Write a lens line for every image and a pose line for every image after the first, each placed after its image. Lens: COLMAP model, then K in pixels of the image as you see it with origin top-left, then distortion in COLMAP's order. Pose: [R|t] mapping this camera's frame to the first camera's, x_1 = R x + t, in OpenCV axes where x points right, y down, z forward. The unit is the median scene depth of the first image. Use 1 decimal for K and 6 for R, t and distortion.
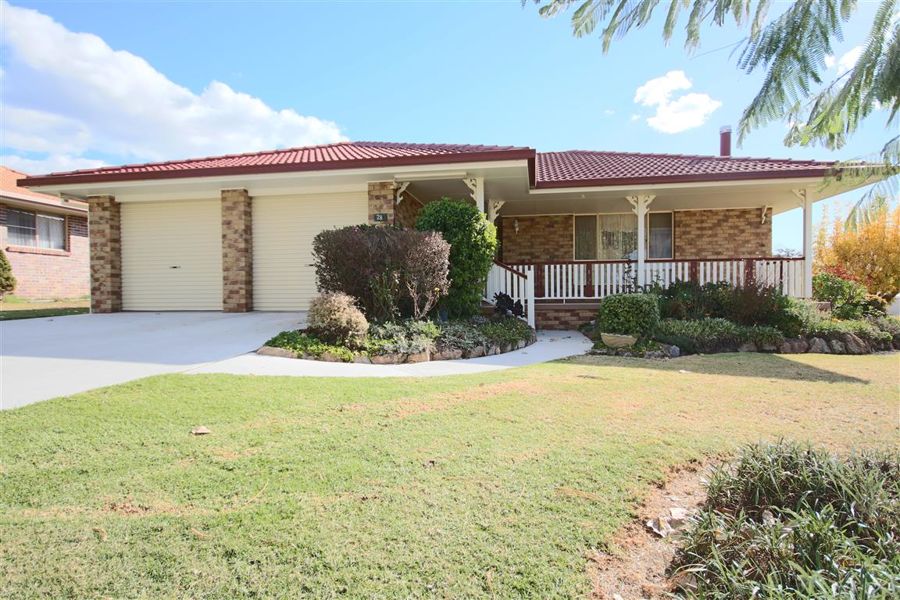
lens RADIAL K [[420.0, 0, 458.4], [0, 420.0, 302.6], [0, 0, 1]] dist [-0.012916, -0.000081]
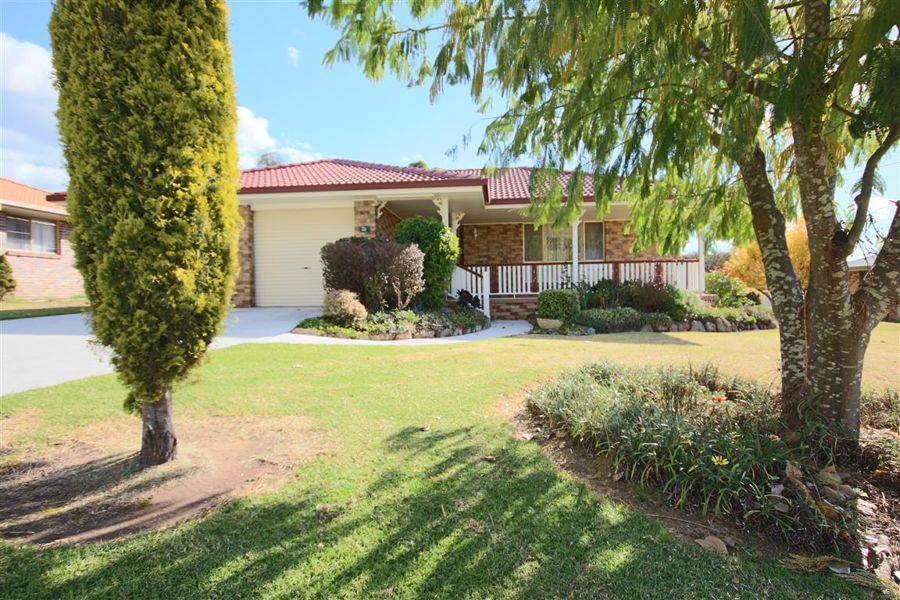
lens RADIAL K [[420.0, 0, 447.2], [0, 420.0, 294.5], [0, 0, 1]] dist [-0.012916, -0.000081]
pose [[0.997947, -0.009044, 0.063404, -0.023982], [0.009966, 0.999849, -0.014243, 0.008866], [-0.063266, 0.014846, 0.997886, -0.246879]]
